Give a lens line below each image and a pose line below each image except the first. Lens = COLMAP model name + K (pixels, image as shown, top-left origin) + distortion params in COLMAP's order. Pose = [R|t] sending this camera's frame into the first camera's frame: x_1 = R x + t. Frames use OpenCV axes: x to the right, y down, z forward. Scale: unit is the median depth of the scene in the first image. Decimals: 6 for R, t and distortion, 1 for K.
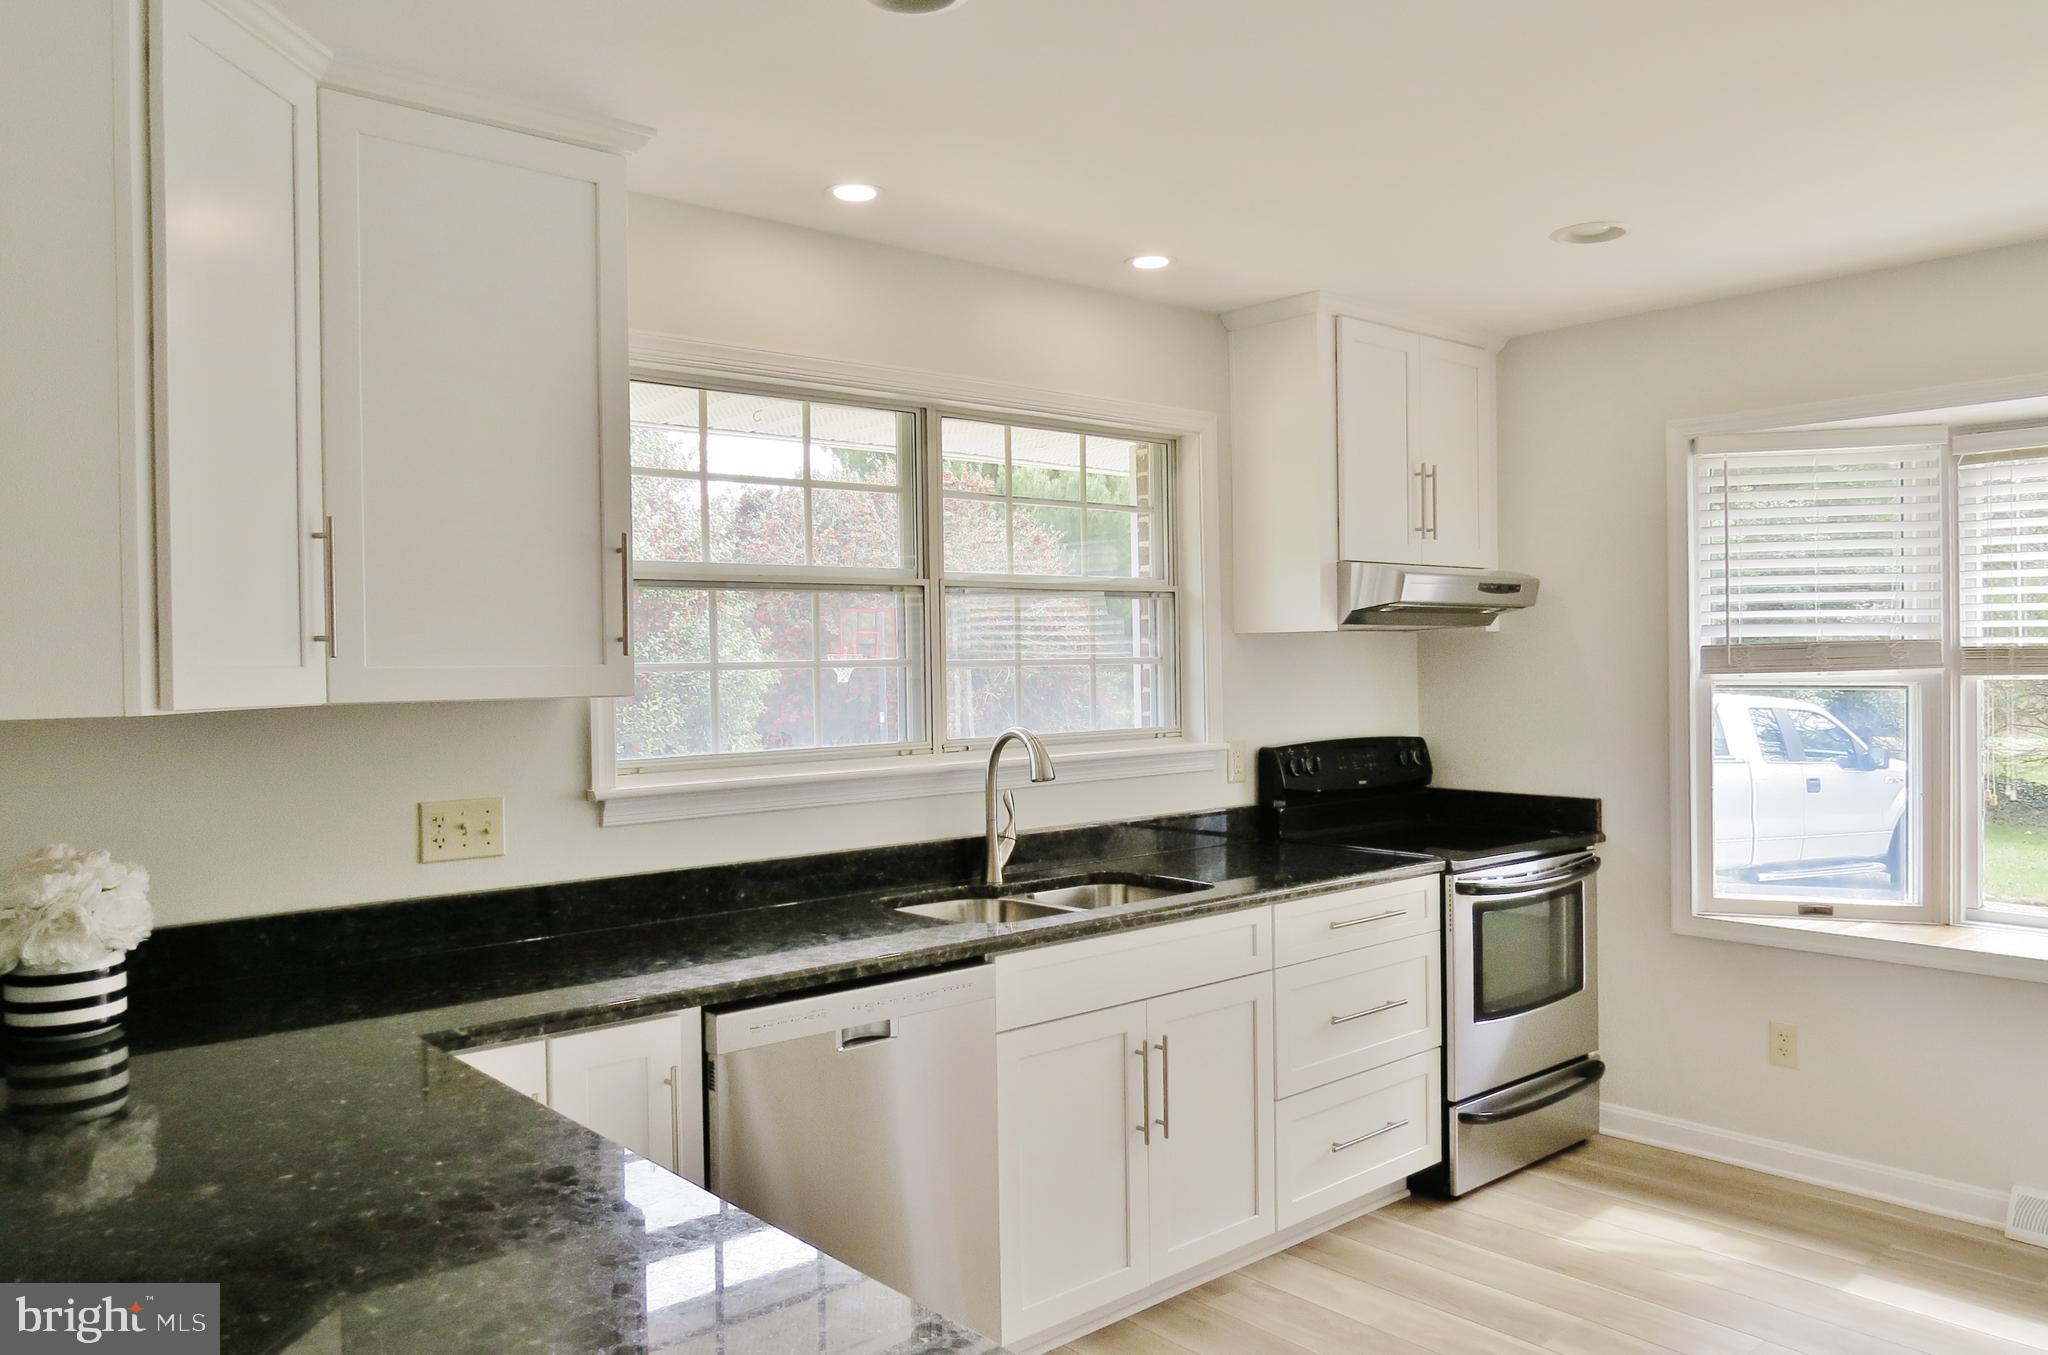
lens RADIAL K [[1453.1, 0, 1020.8], [0, 1453.1, 686.3], [0, 0, 1]] dist [-0.022255, 0.005908]
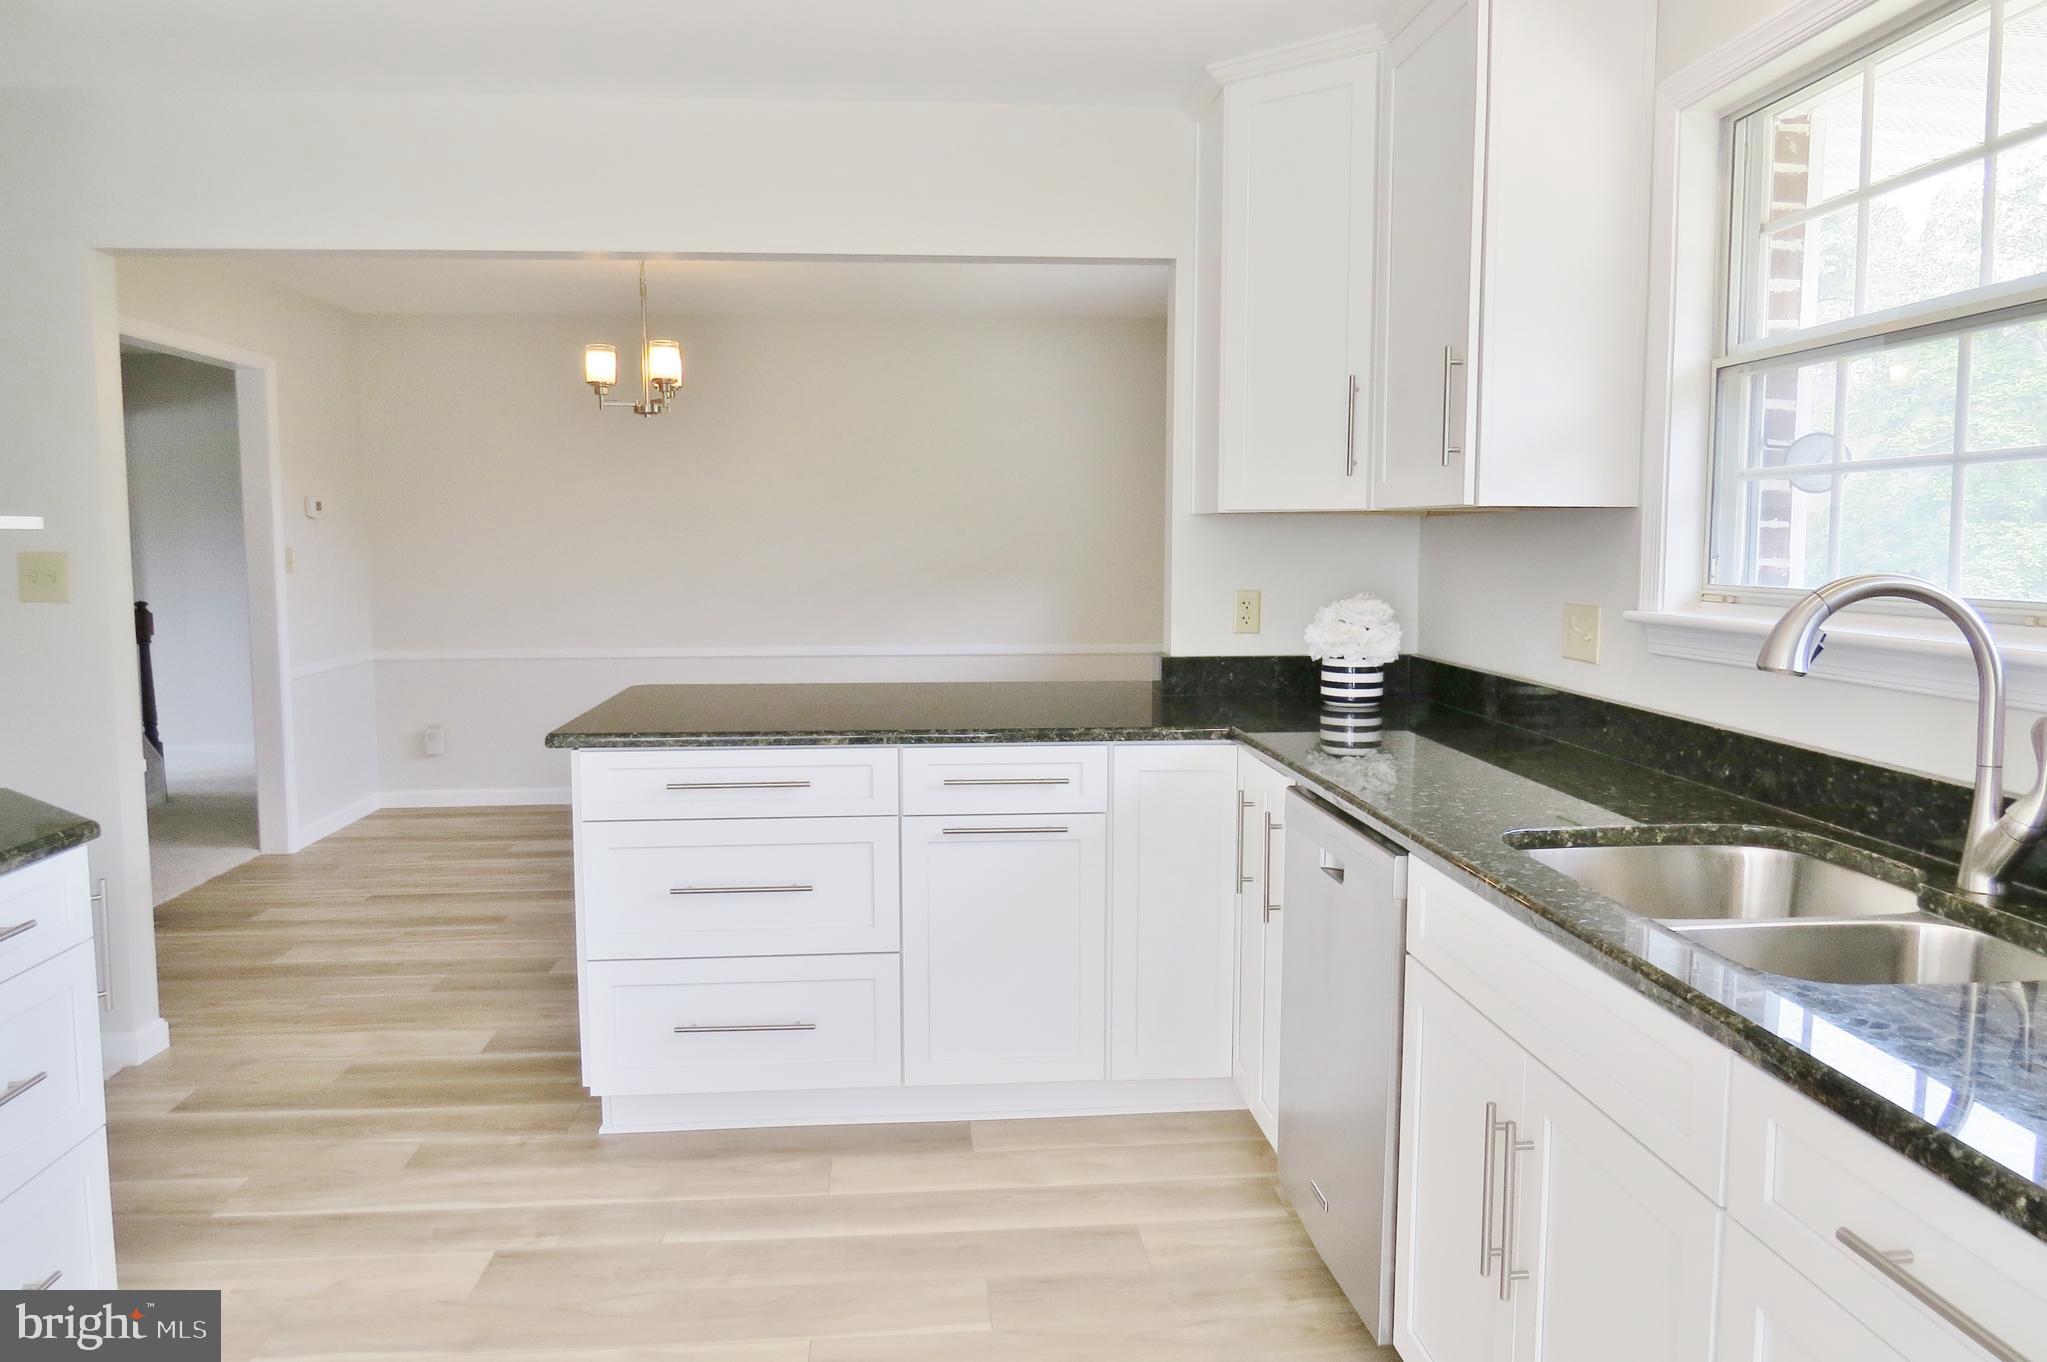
lens RADIAL K [[1452.4, 0, 1022.4], [0, 1452.4, 677.0], [0, 0, 1]] dist [-0.022255, 0.005908]
pose [[-0.593932, 0.093733, -0.799036, 0.502508], [-0.003034, 0.992922, 0.118733, 0.005172], [0.804509, 0.072943, -0.589444, 0.918724]]
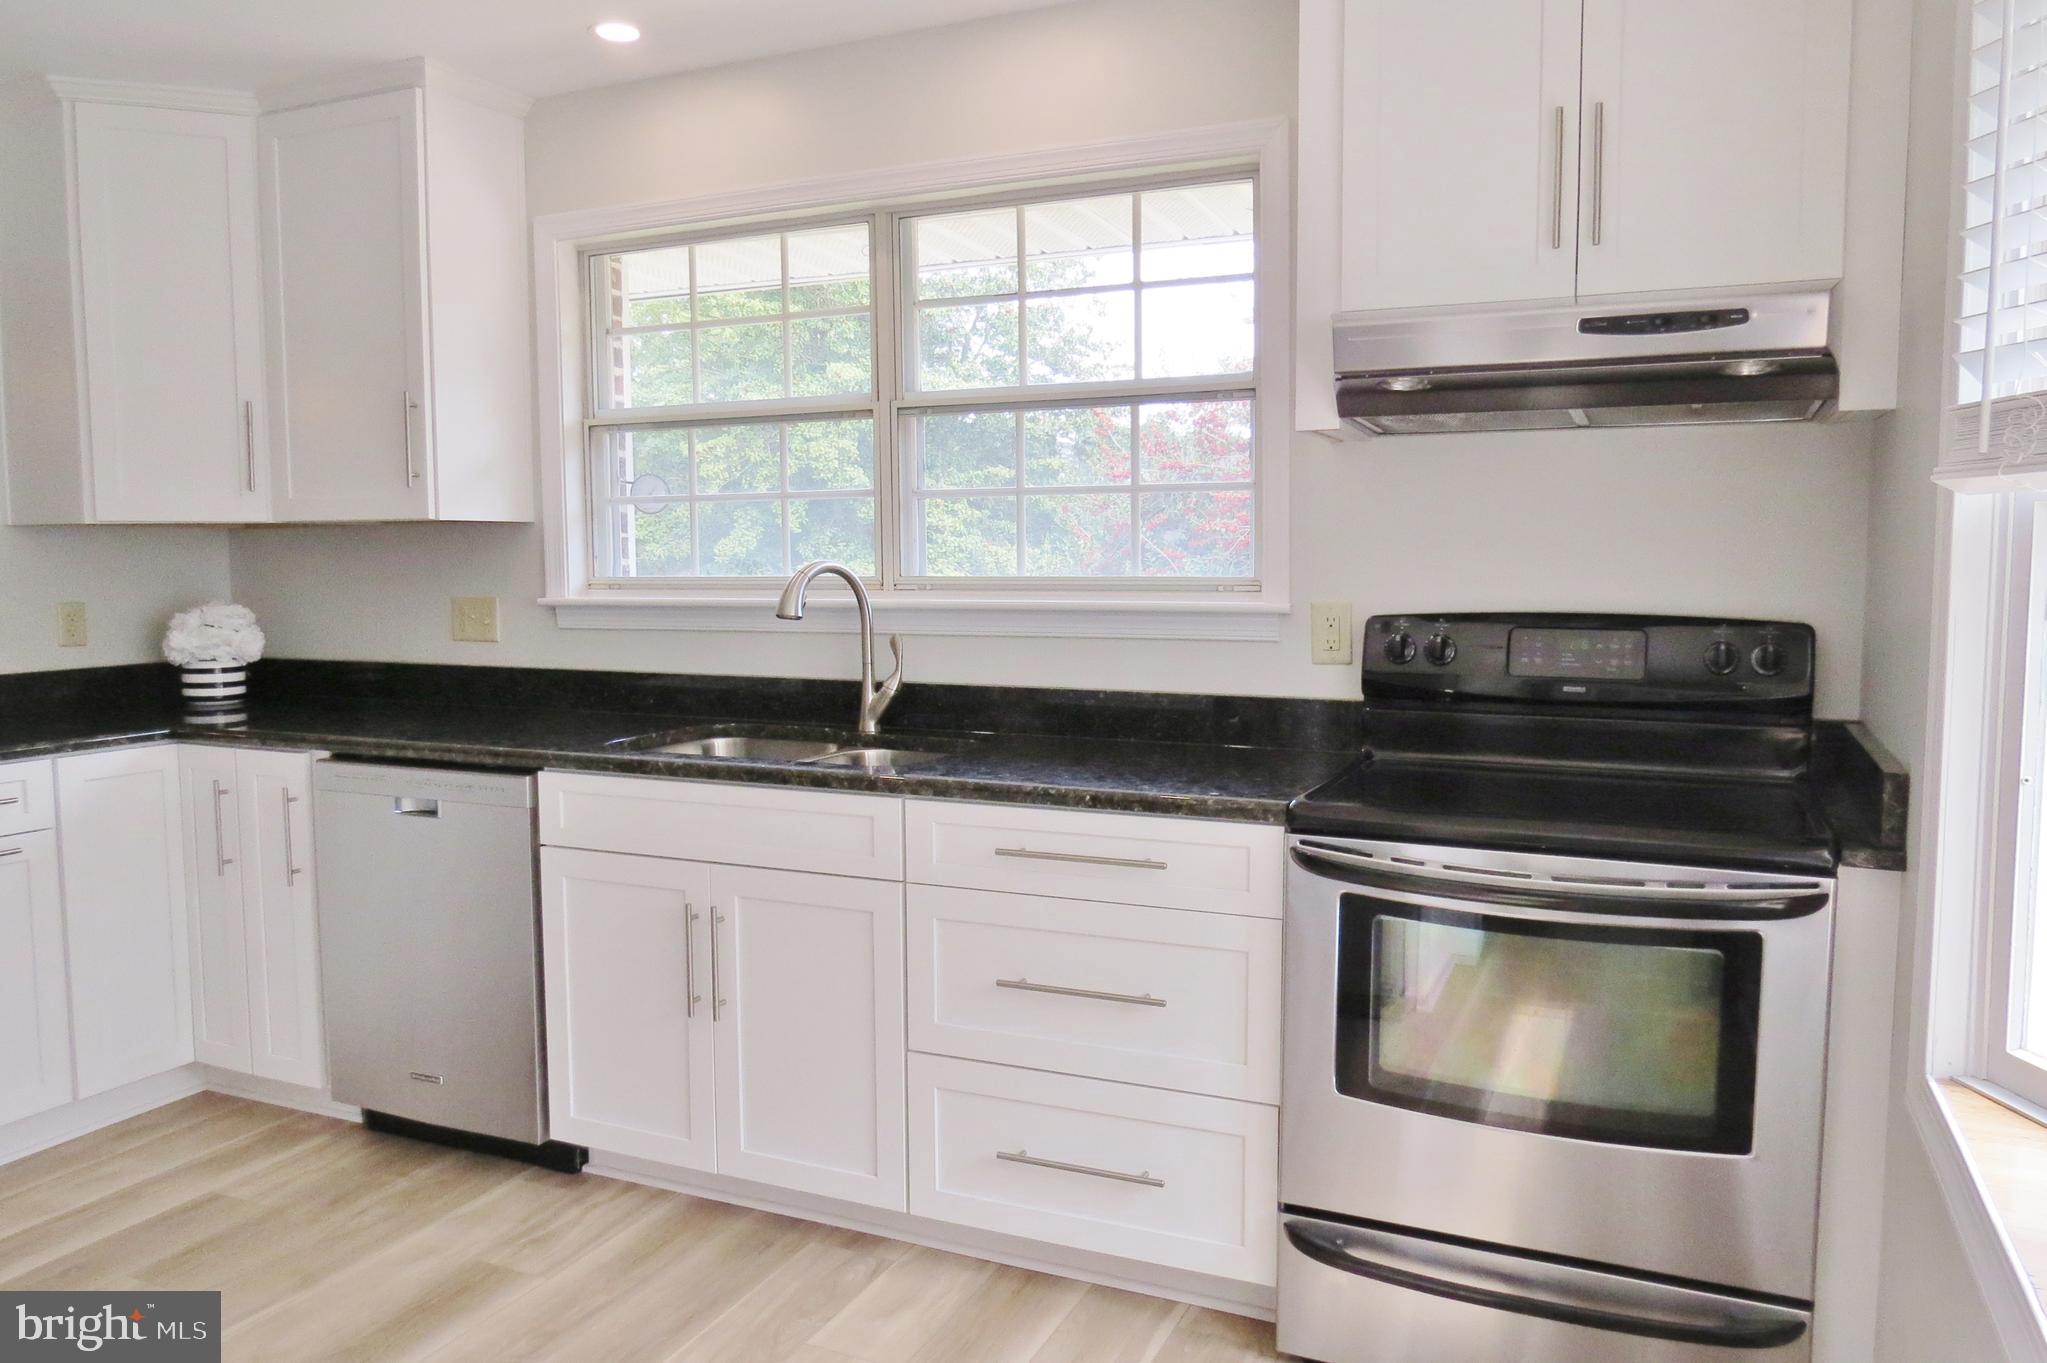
lens RADIAL K [[1452.4, 0, 1023.8], [0, 1452.4, 680.2], [0, 0, 1]] dist [-0.022255, 0.005908]
pose [[0.412716, 0.093704, -0.906027, 0.762158], [-0.016836, 0.995309, 0.095268, 0.012618], [0.910704, -0.024064, 0.412357, 0.640215]]
